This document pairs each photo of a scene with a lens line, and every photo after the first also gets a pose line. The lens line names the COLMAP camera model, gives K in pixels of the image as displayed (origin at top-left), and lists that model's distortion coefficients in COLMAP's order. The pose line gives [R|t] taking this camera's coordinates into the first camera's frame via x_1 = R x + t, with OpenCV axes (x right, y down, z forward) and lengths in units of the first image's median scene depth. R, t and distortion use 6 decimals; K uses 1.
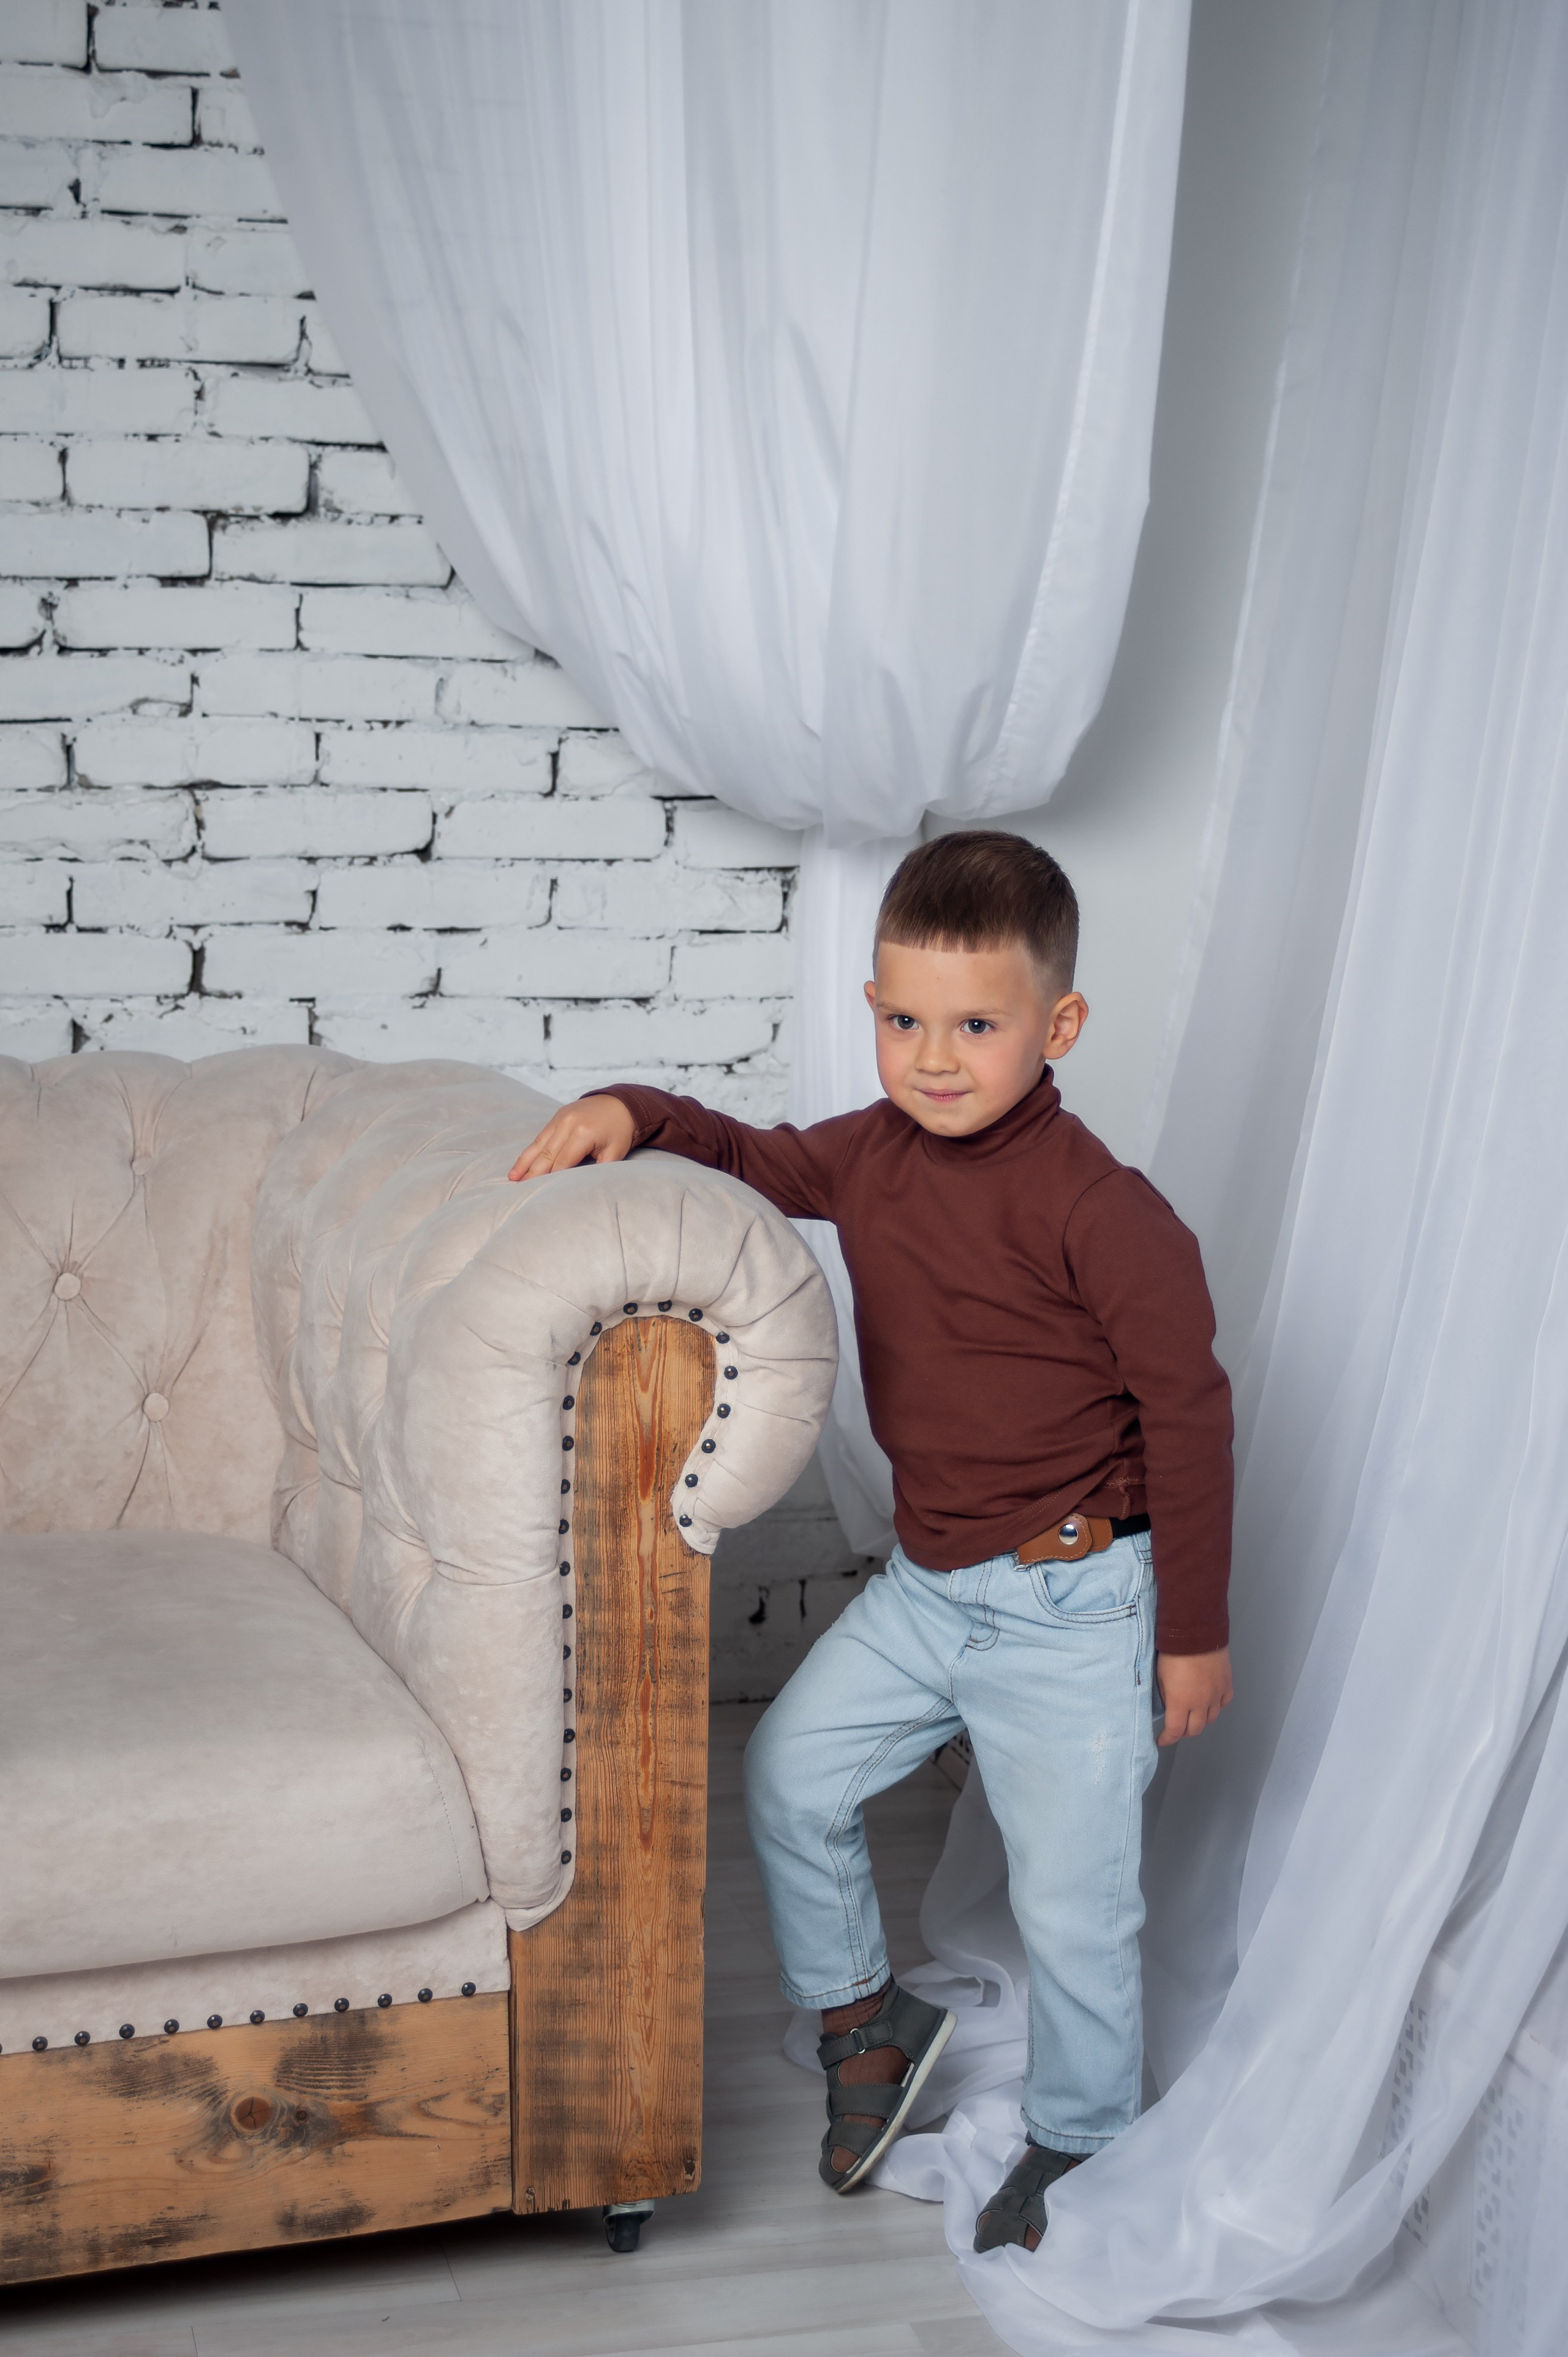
lens RADIAL K [[3429.6, 0, 784.0], [0, 3429.6, 1178.5], [0, 0, 1]] dist [-0.070417, 0.026064]
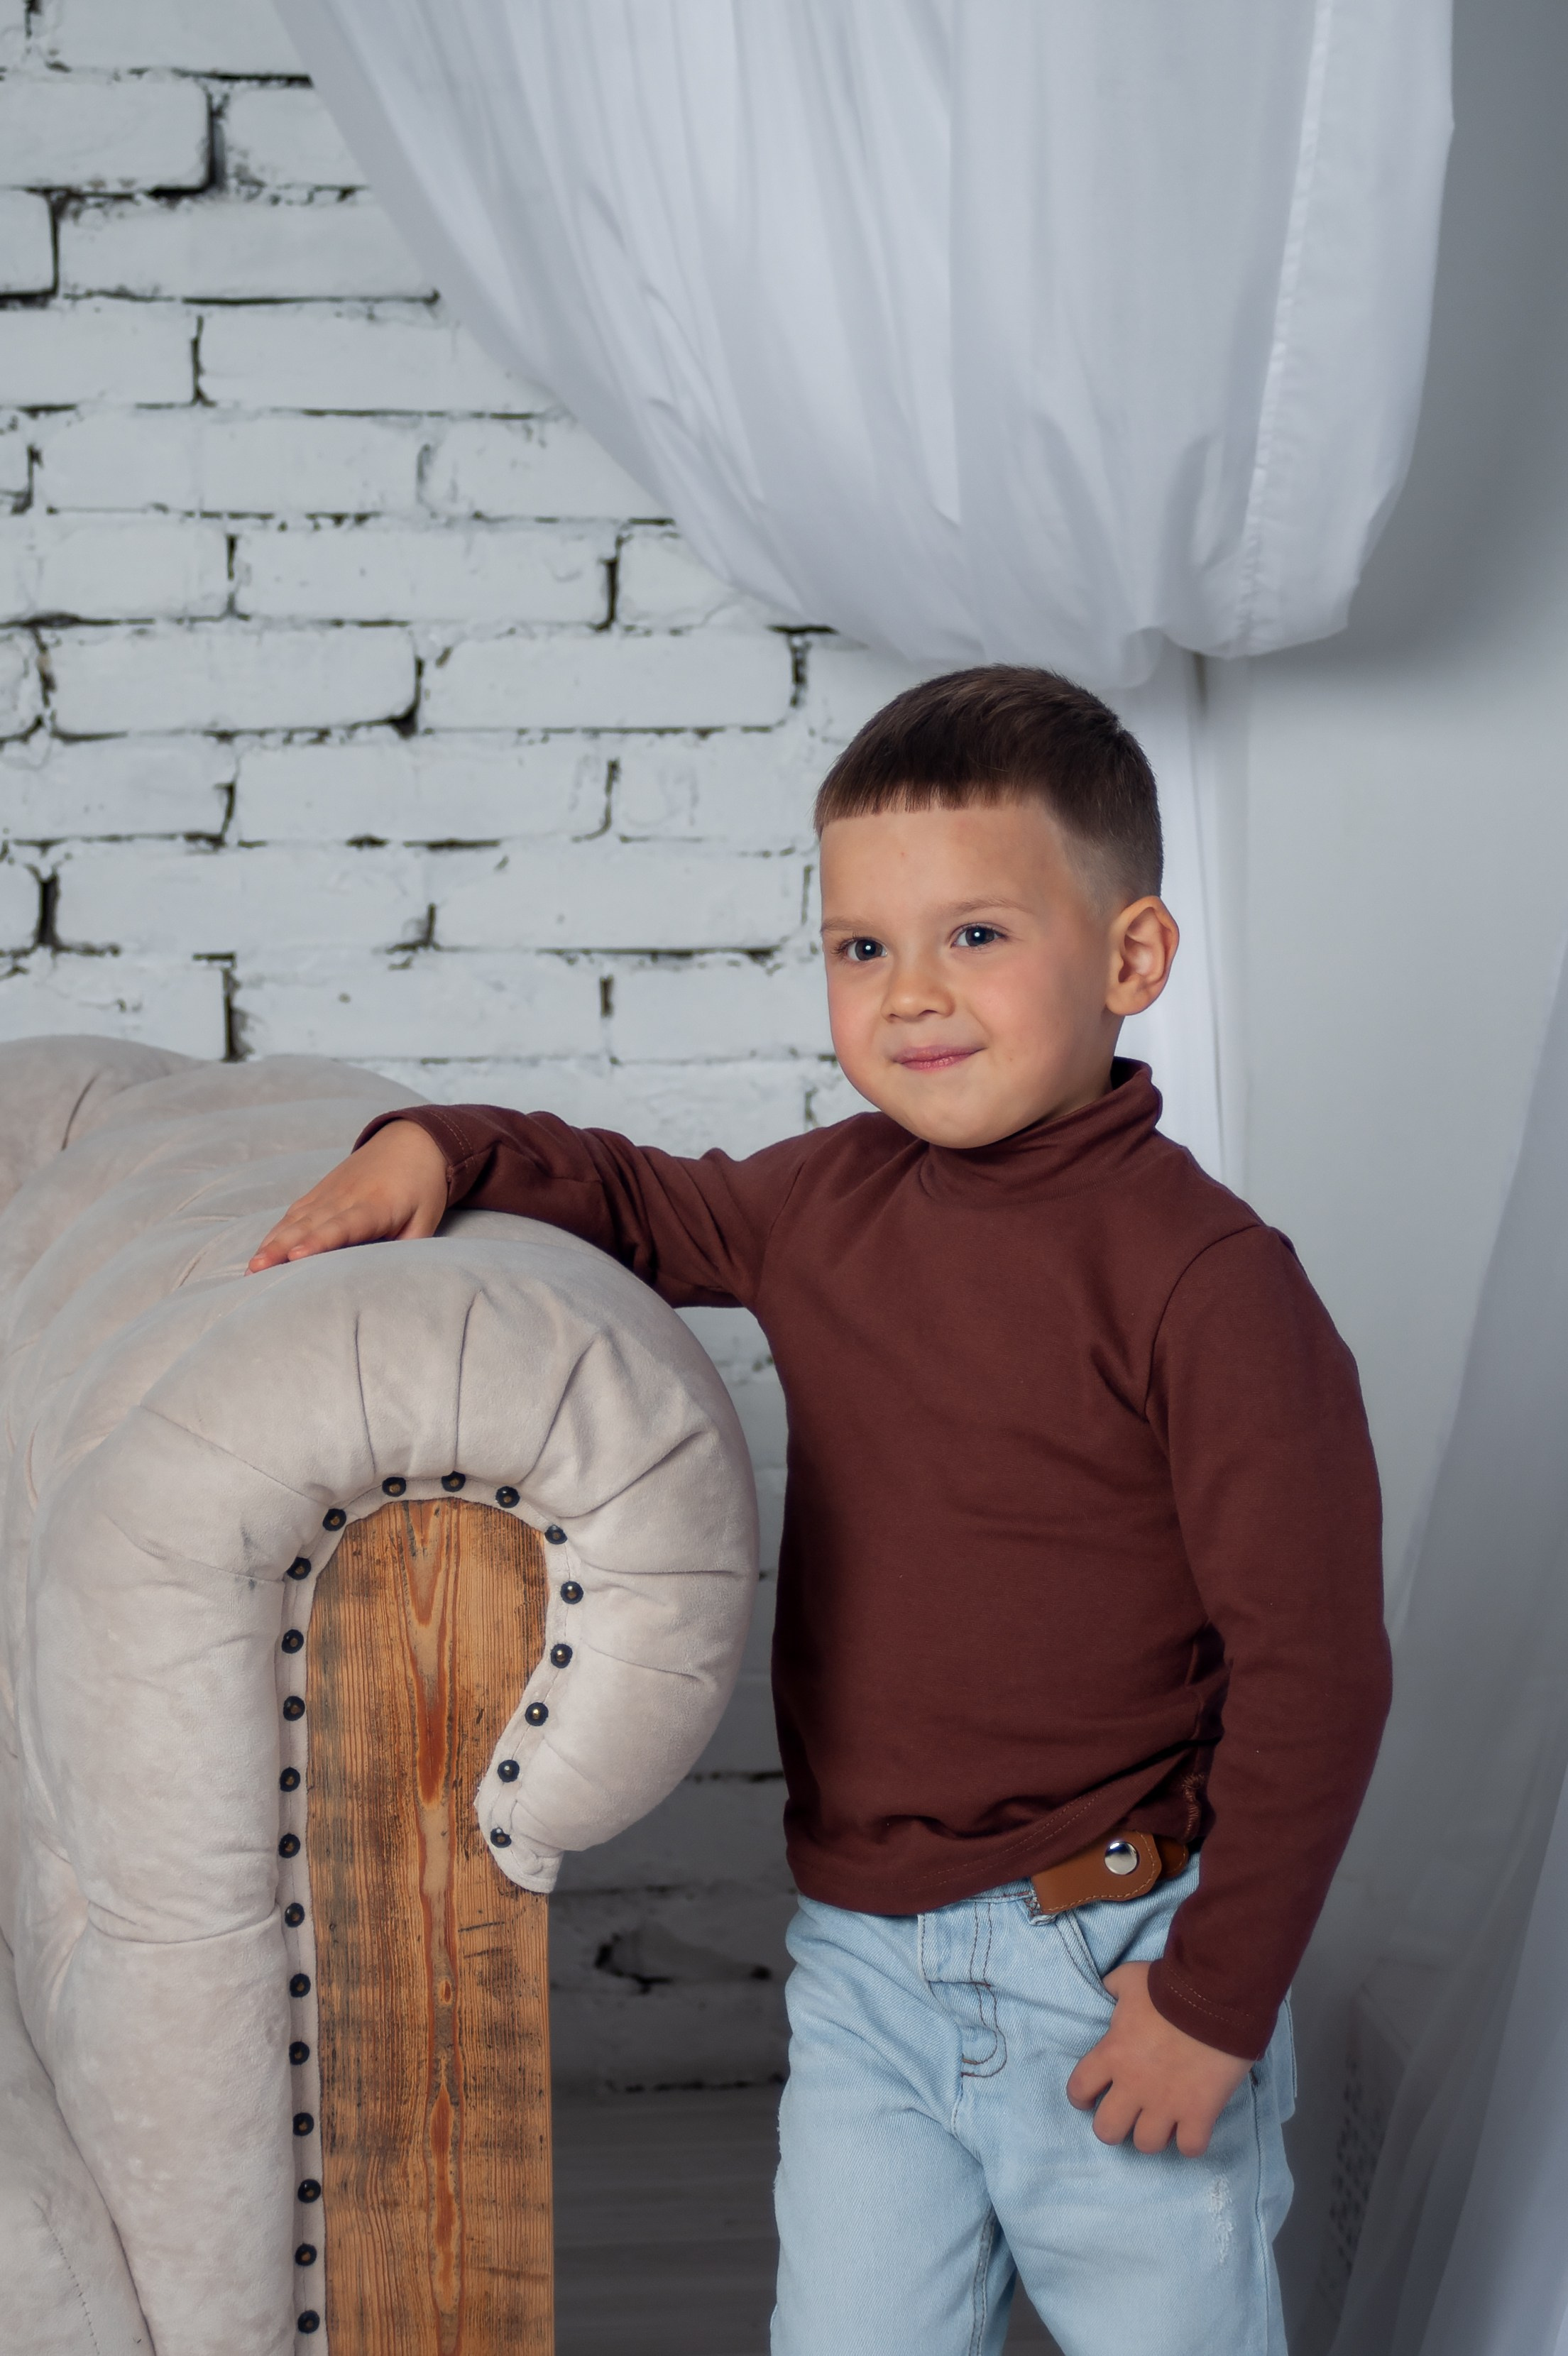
lens RADIAL K [[5153.4, 0, 729.2], [0, 5153.4, 1128.0], [0, 0, 1]] dist [0.023327, -0.103933]
pose [[0.988982, -0.002391, -0.148020, 0.124617], [0.000723, 0.999936, -0.011321, -0.012555], [0.148037, 0.011089, 0.988920, 0.091519]]
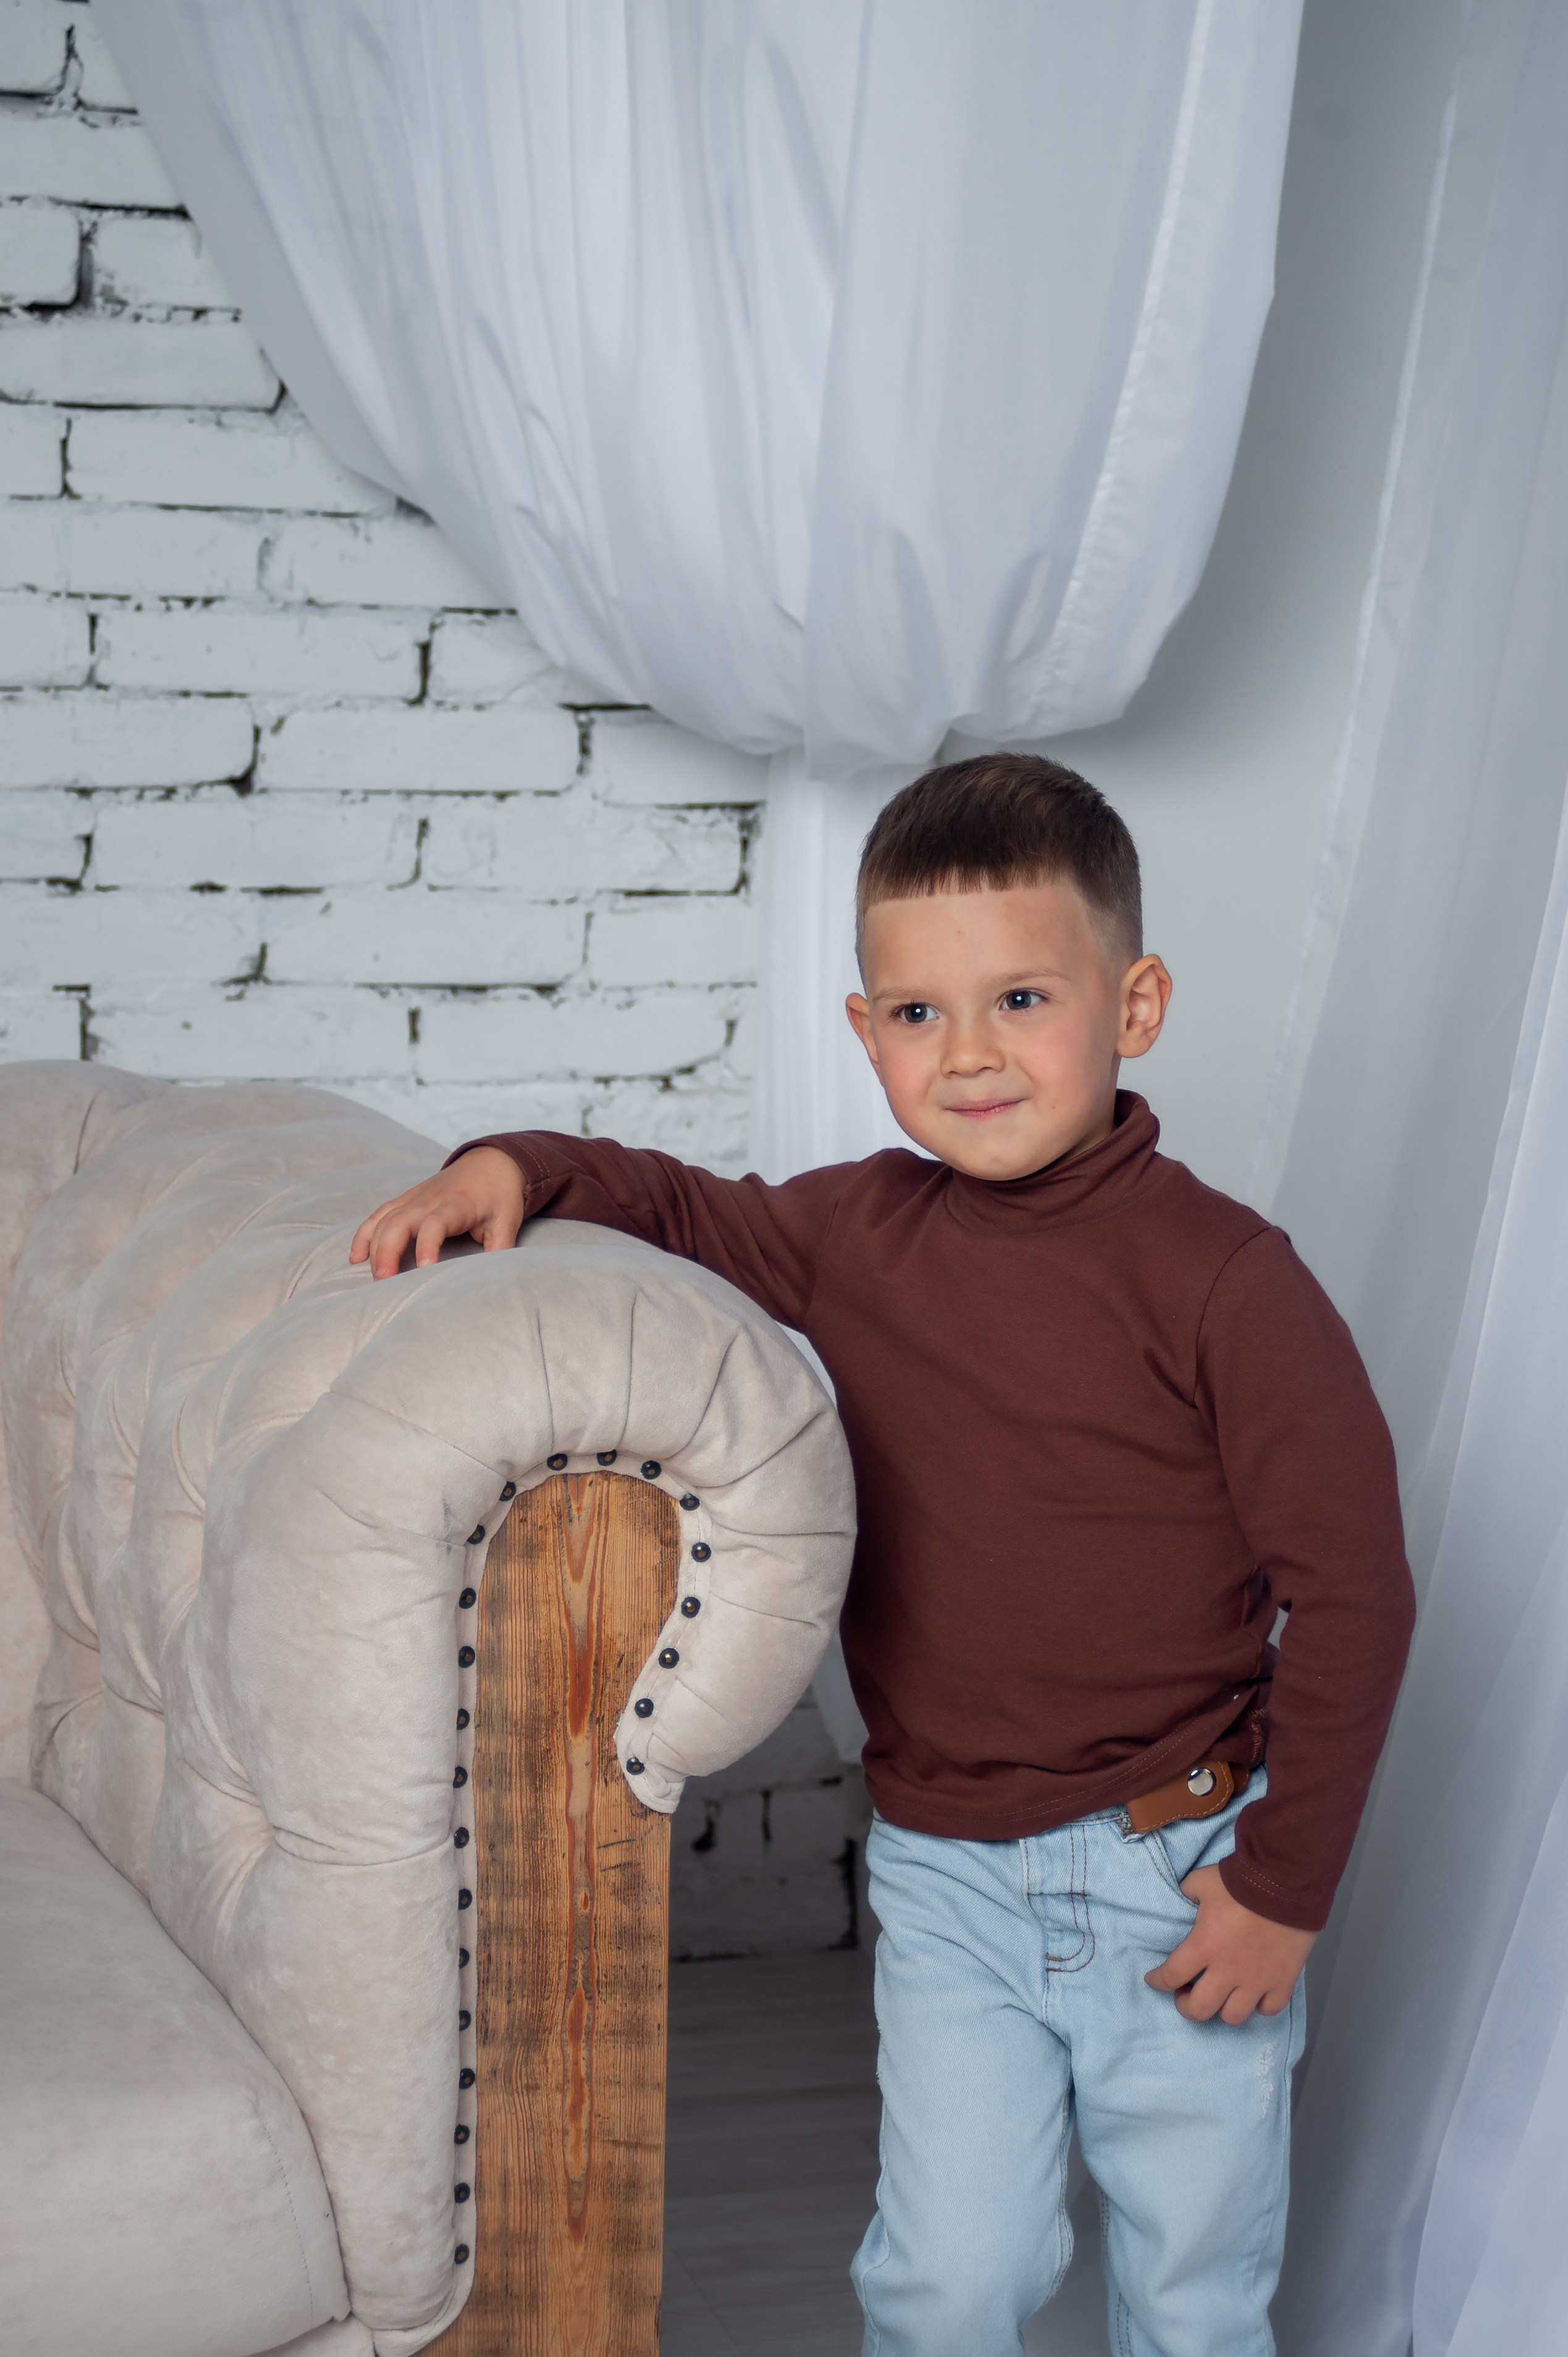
lens RADIAL K [[4478.1, 0, 784.0], [0, 4478.1, 1178.5], [0, 0, 1]] dist [0.019624, -0.050082]
pose [[0.999776, 0.000481, 0.021159, -0.015332], [-0.000473, 1.000000, -0.000422, -0.015816], [-0.021159, 0.000412, 0.999776, 0.080182]]
